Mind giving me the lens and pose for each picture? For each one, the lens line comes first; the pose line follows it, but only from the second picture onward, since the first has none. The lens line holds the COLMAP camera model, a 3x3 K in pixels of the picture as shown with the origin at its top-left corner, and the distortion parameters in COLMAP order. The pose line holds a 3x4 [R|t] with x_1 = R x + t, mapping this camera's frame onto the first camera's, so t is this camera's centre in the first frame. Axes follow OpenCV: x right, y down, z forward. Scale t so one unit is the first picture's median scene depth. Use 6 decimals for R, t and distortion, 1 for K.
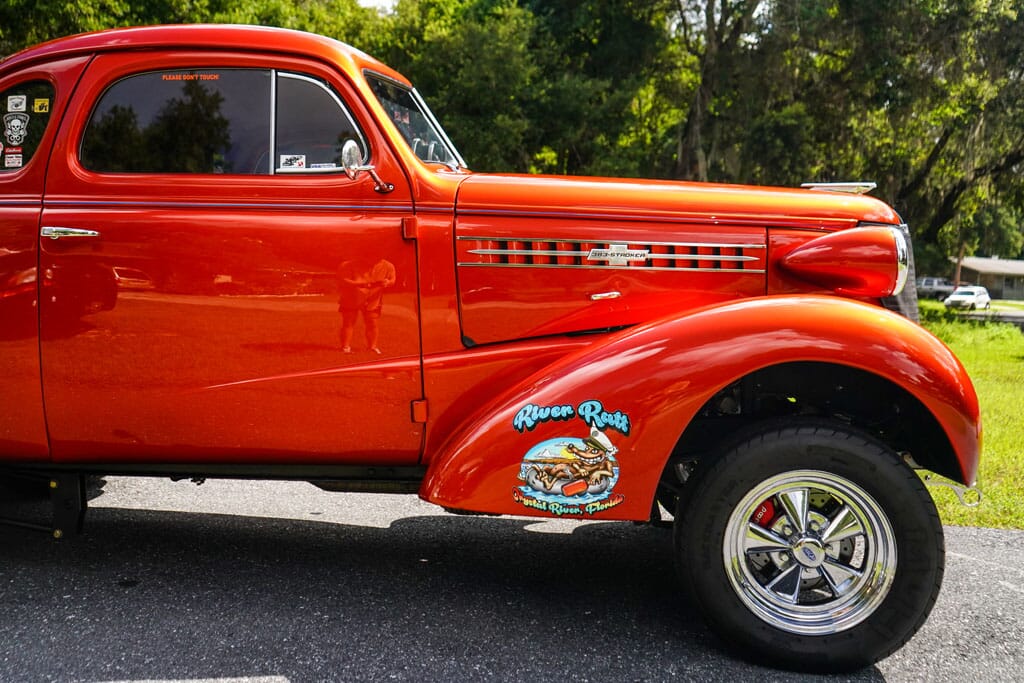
lens RADIAL K [[1086.5, 0, 469.9], [0, 1086.5, 314.5], [0, 0, 1]] dist [-0.003937, 0.007609]
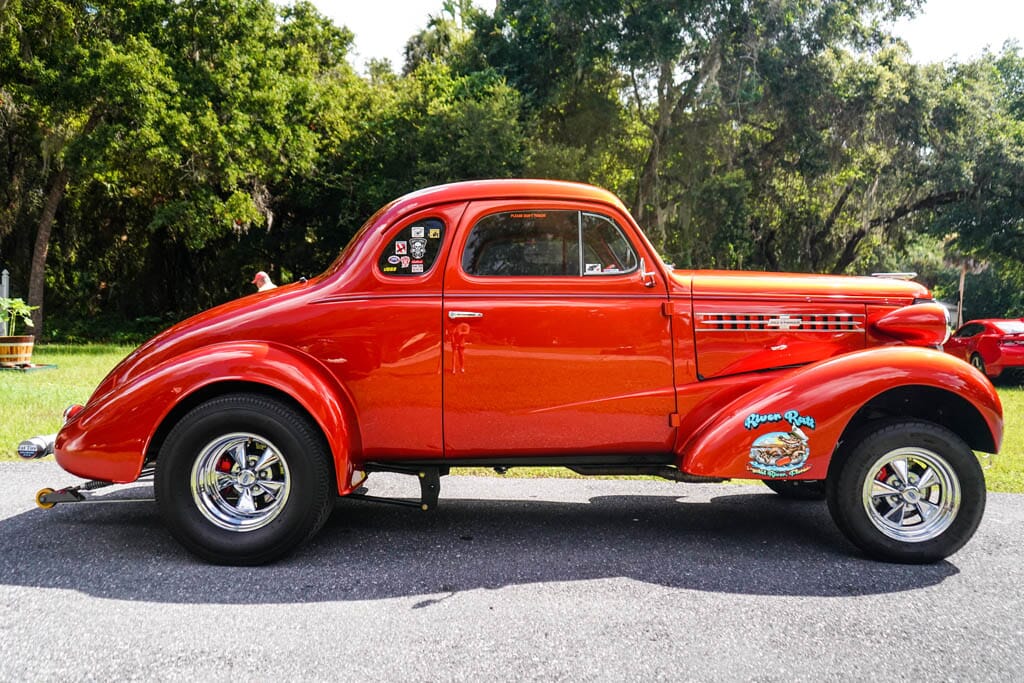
lens RADIAL K [[1027.1, 0, 512.0], [0, 1027.1, 341.5], [0, 0, 1]] dist [0.005936, -0.005373]
pose [[0.991775, -0.016074, 0.126984, -0.098024], [0.016323, 0.999866, -0.000927, -0.006529], [-0.126952, 0.002992, 0.991904, -0.102735]]
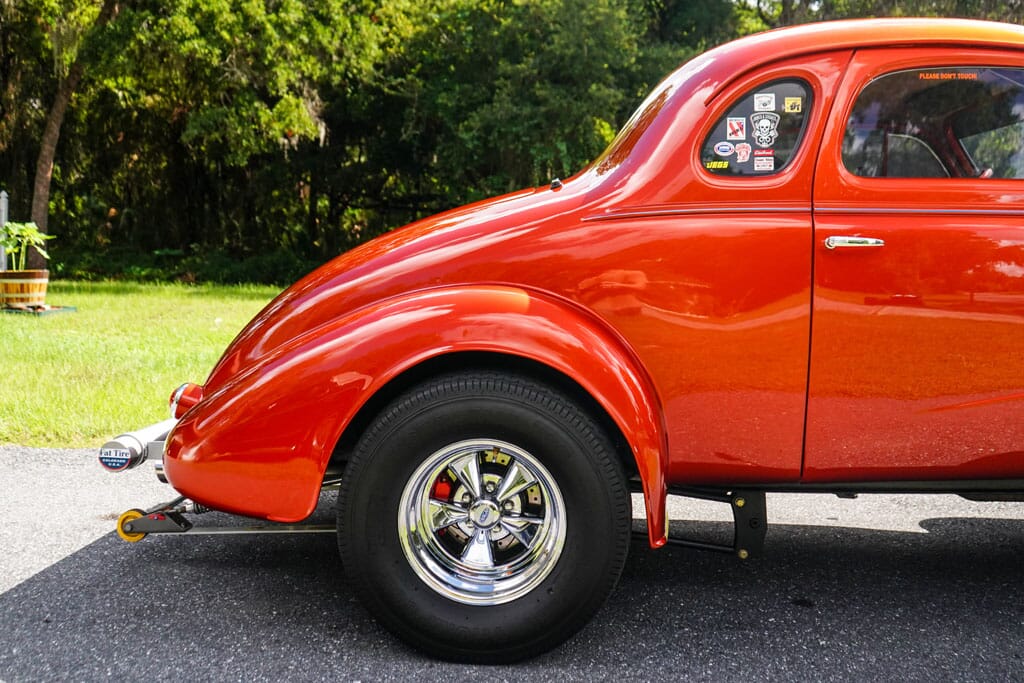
lens RADIAL K [[1125.1, 0, 498.6], [0, 1125.1, 325.4], [0, 0, 1]] dist [-0.001327, 0.031478]
pose [[0.995420, -0.009327, 0.095140, -0.153036], [0.005774, 0.999278, 0.037554, -0.008242], [-0.095422, -0.036833, 0.994755, 0.010271]]
